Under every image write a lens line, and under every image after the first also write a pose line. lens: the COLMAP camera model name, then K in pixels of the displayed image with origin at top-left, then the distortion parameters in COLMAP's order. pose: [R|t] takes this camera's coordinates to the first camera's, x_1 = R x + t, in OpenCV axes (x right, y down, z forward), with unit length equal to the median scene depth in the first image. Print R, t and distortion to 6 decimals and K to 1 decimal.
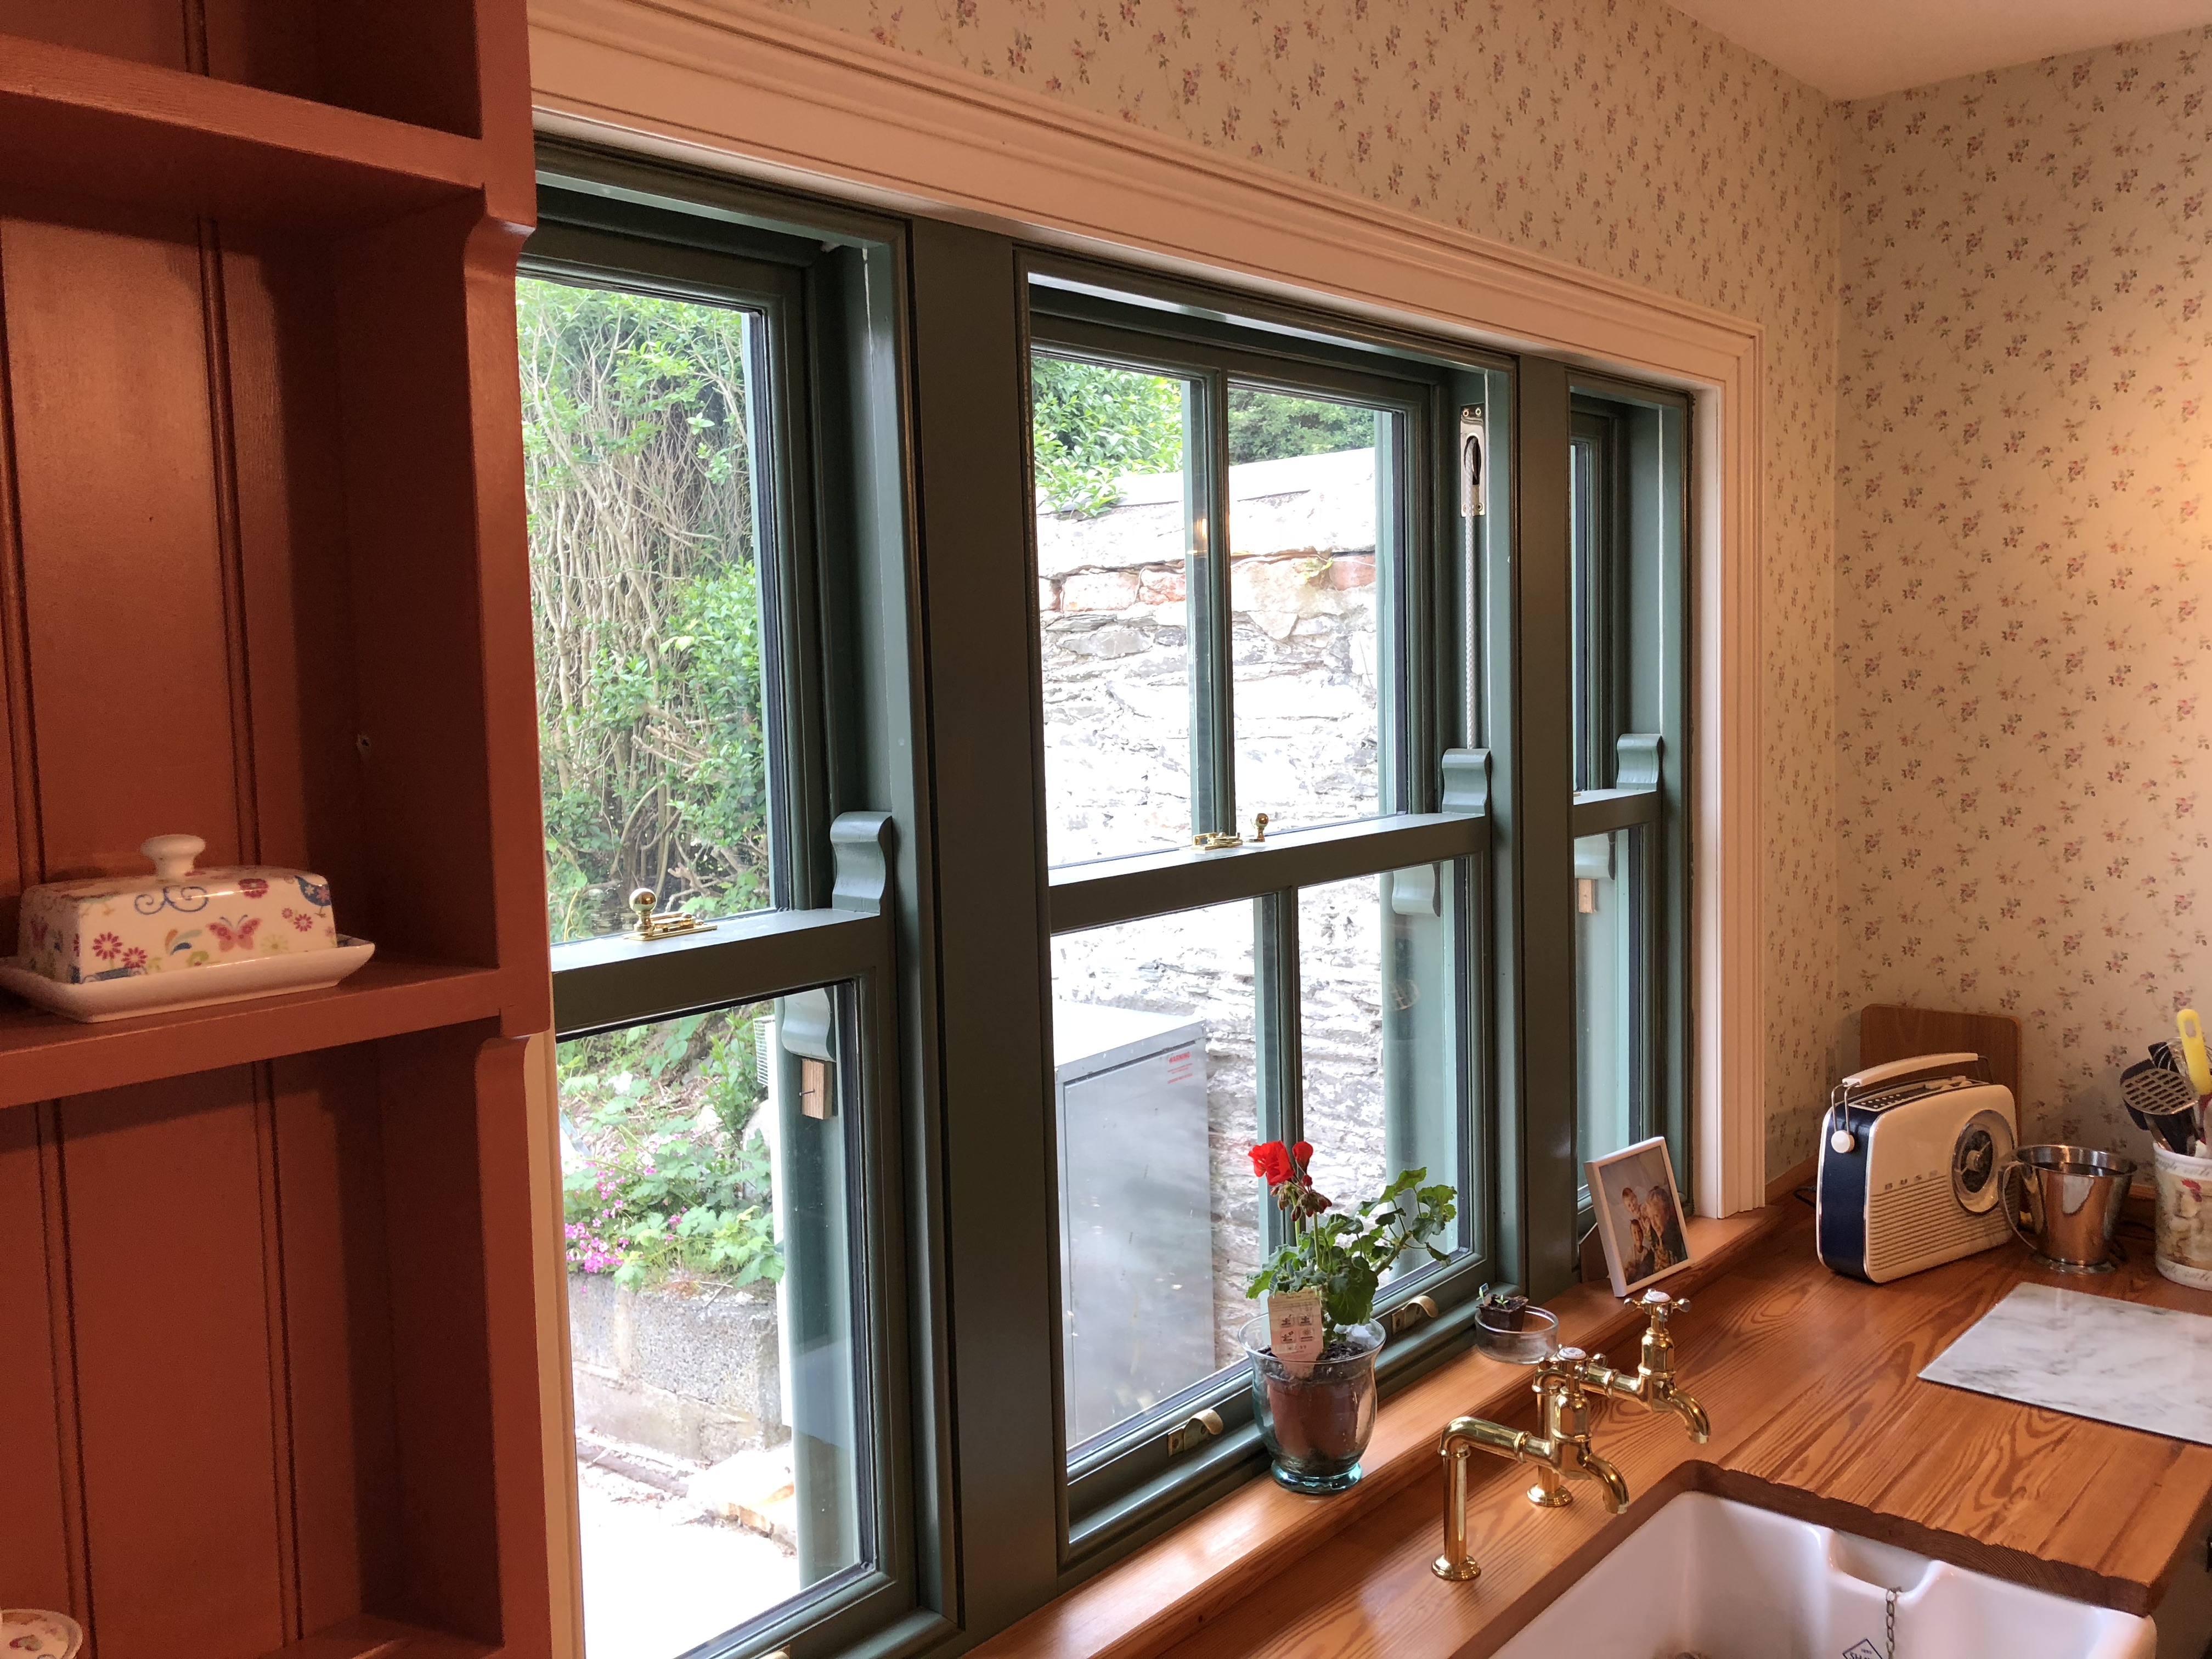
lens RADIAL K [[1798.7, 0, 1077.4], [0, 1798.7, 819.0], [0, 0, 1]] dist [0.045337, -0.048921]
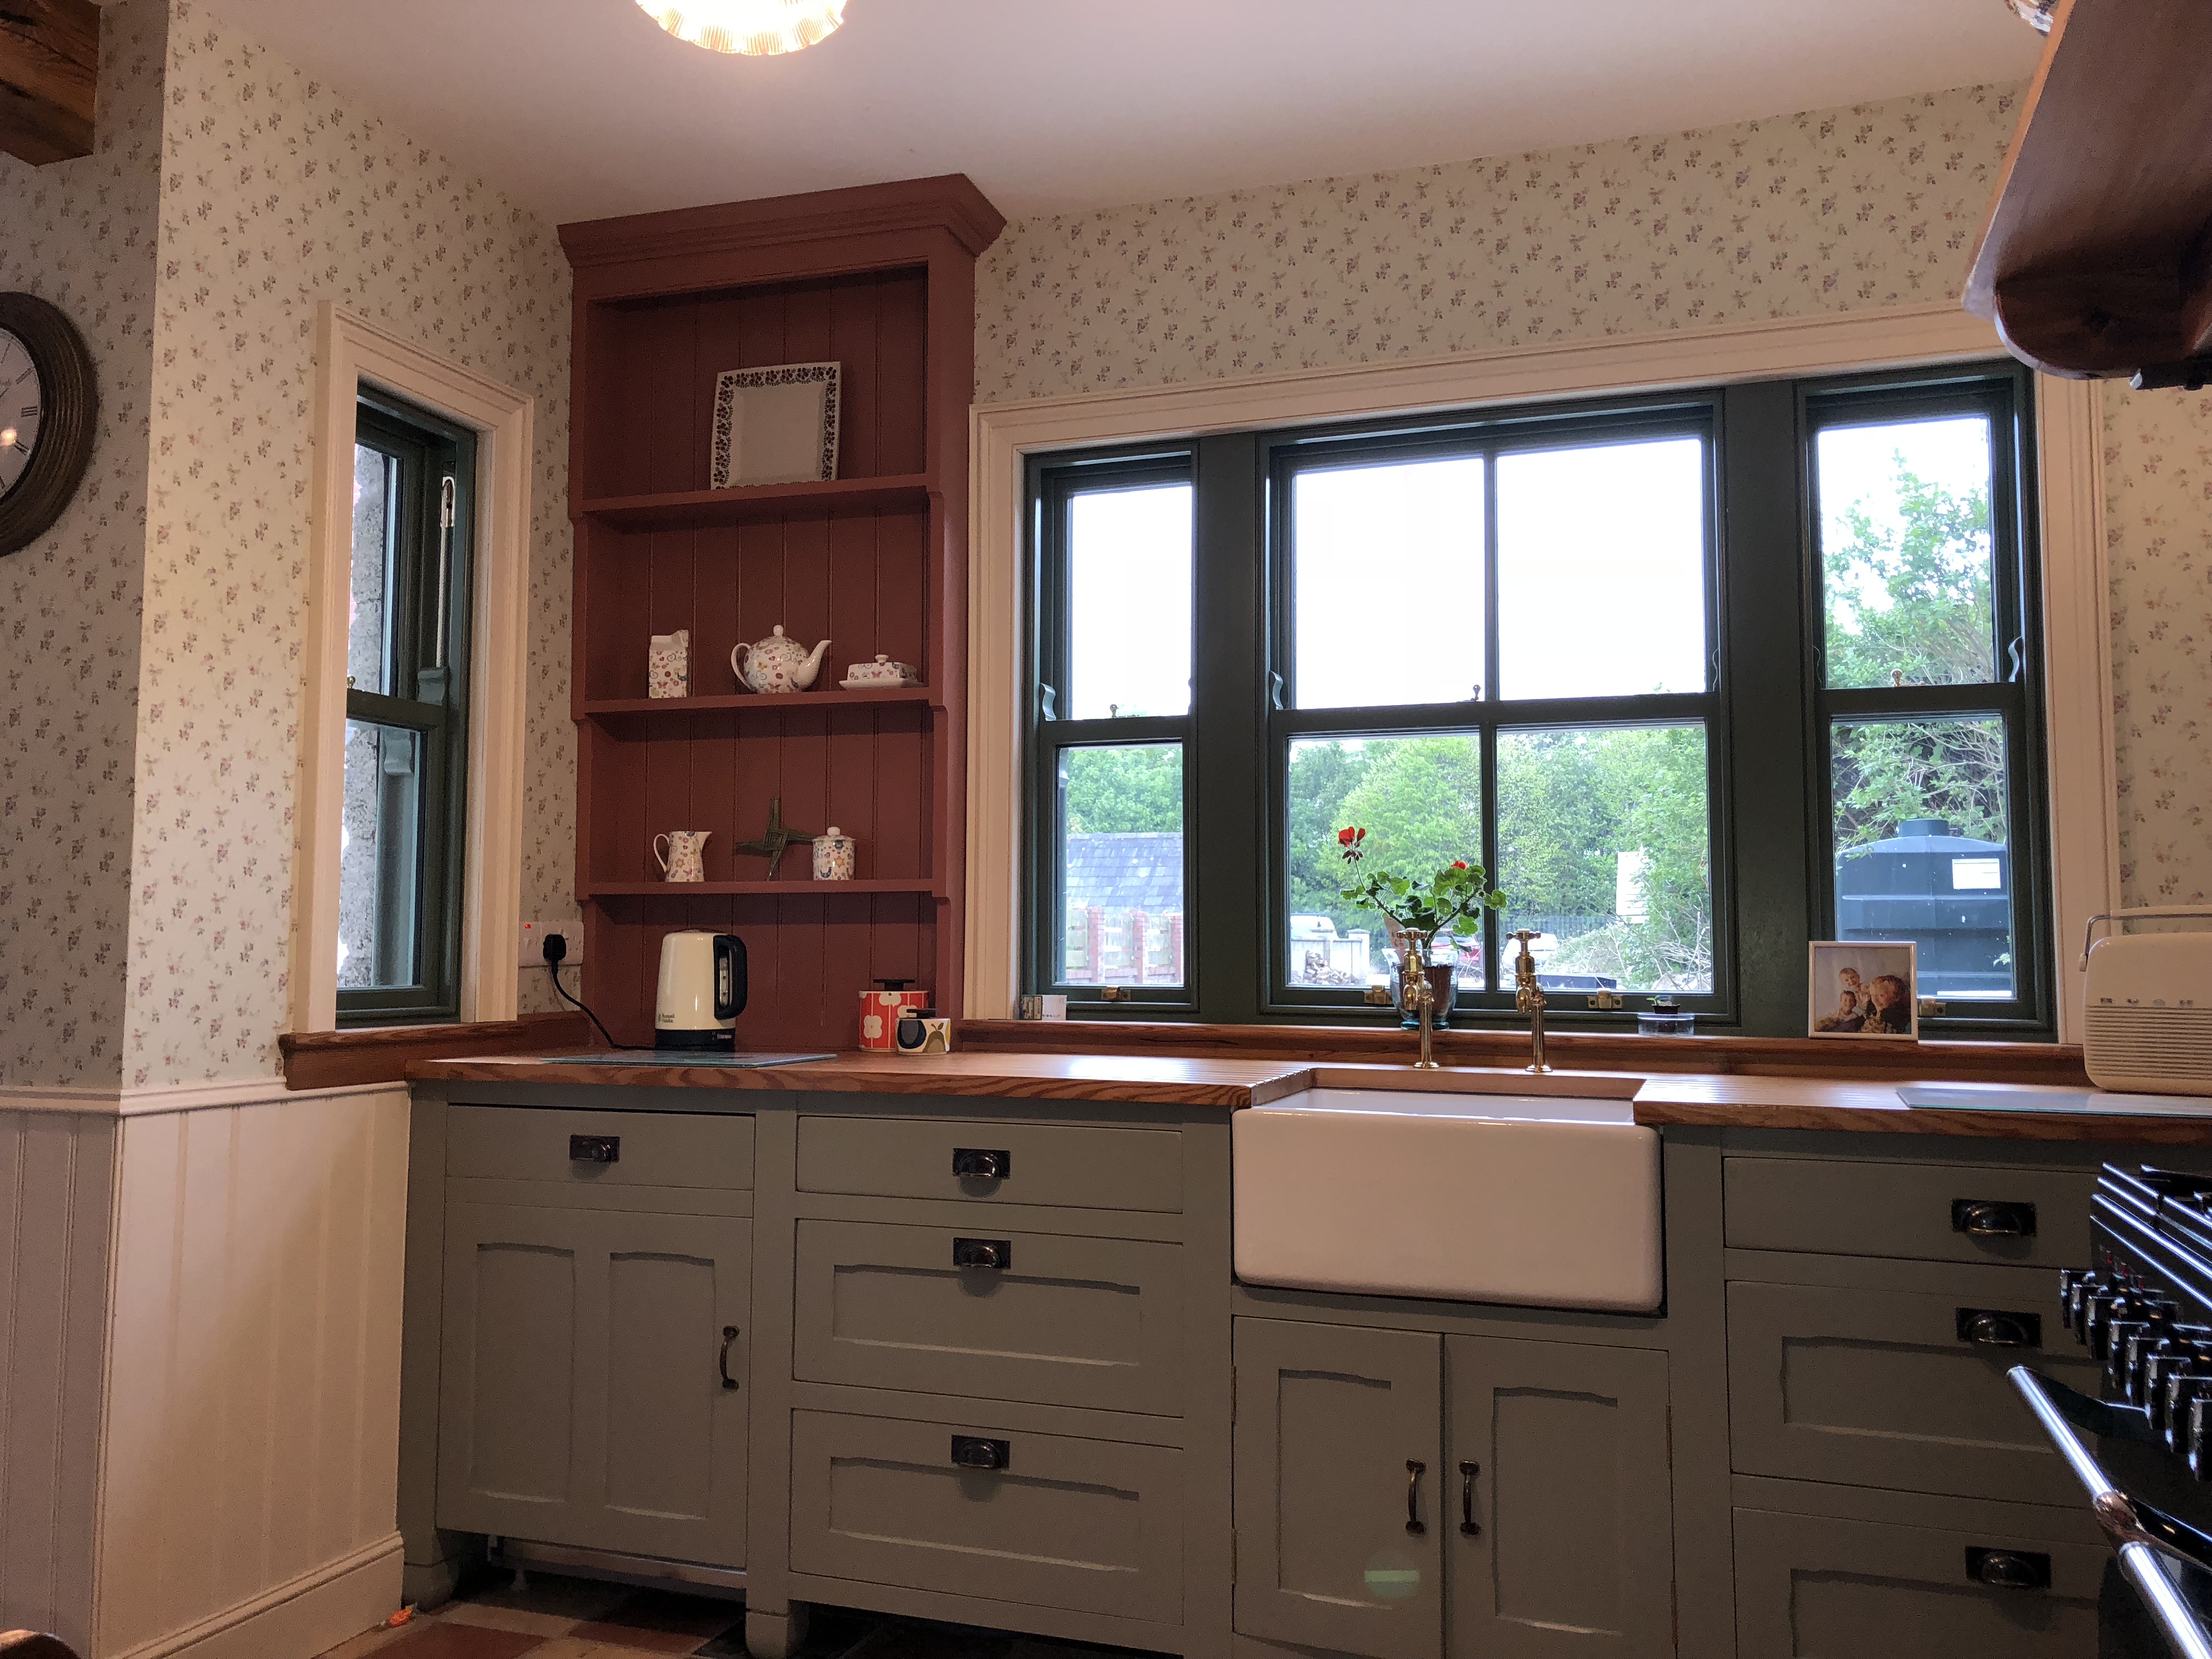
lens RADIAL K [[1798.7, 0, 1093.9], [0, 1798.7, 817.0], [0, 0, 1]] dist [0.045337, -0.048921]
pose [[0.377885, -0.034375, -0.925214, 1.373347], [-0.093621, 0.992770, -0.075123, 0.254520], [0.921107, 0.115007, 0.371935, -0.016501]]
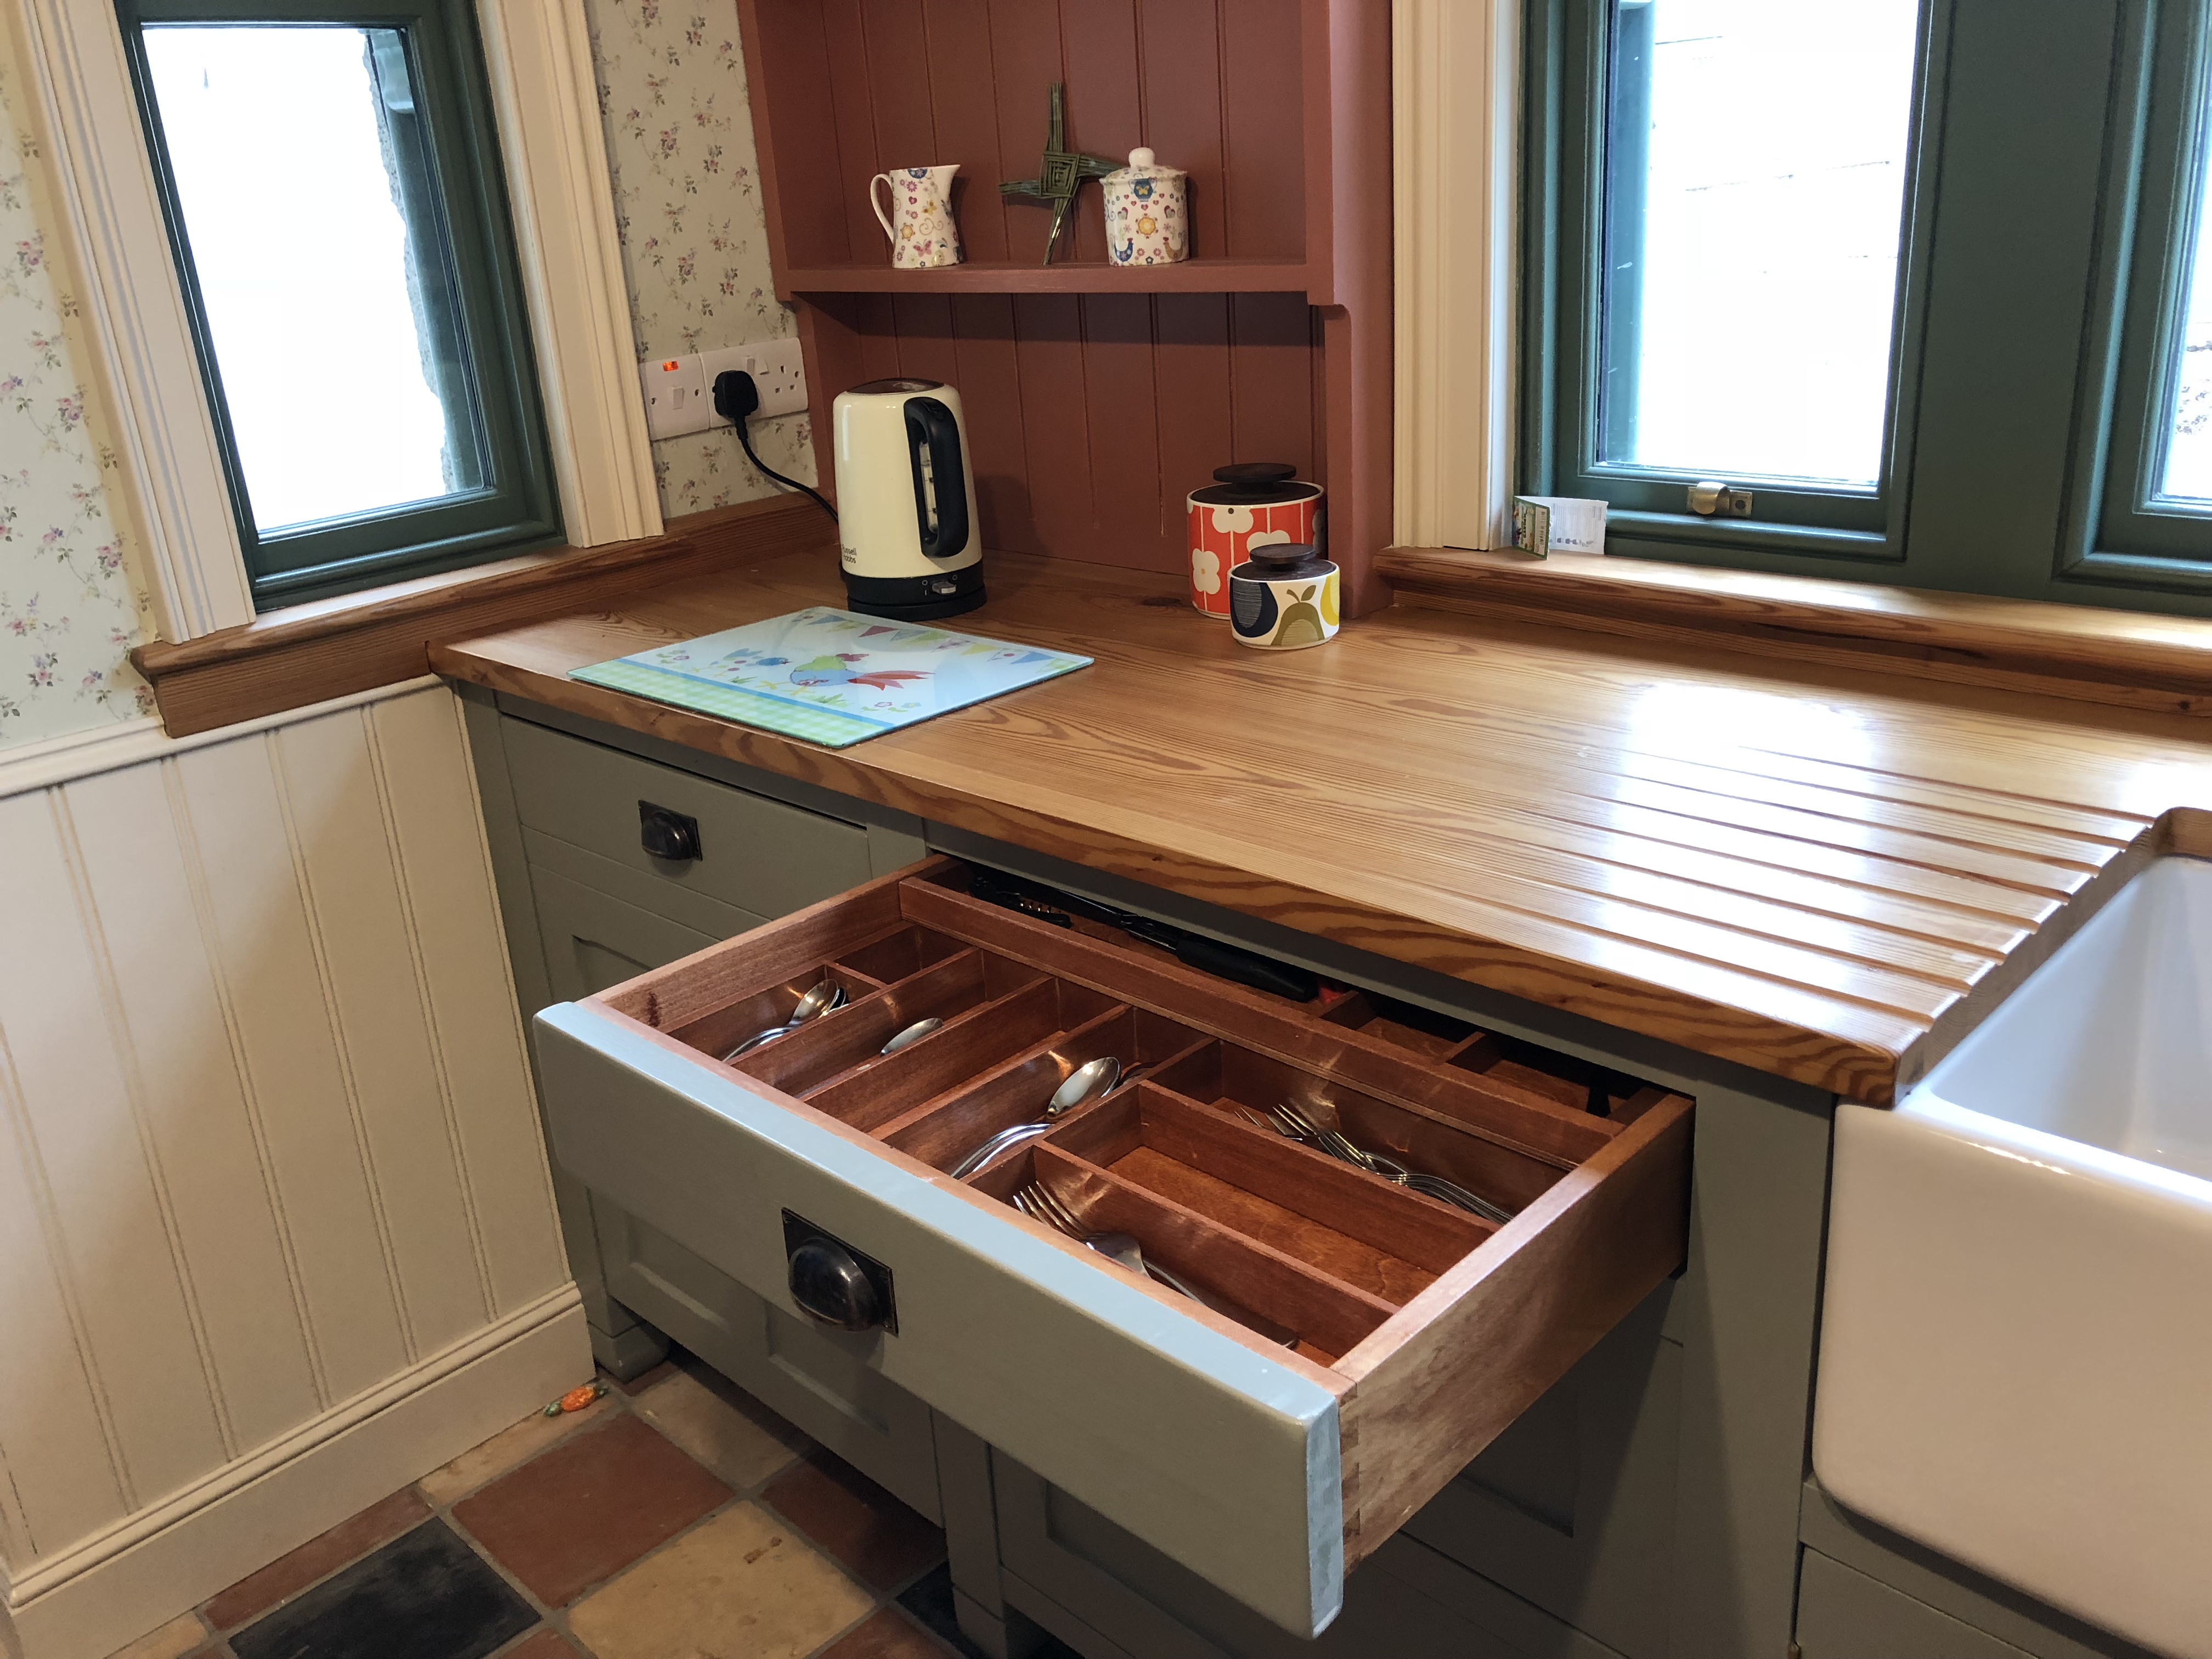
lens RADIAL K [[1798.7, 0, 1091.7], [0, 1798.7, 819.9], [0, 0, 1]] dist [0.045337, -0.048921]
pose [[-0.045318, 0.380240, -0.923777, 0.639388], [-0.016609, 0.924312, 0.381276, 0.132593], [0.998835, 0.032622, -0.035573, 0.389820]]
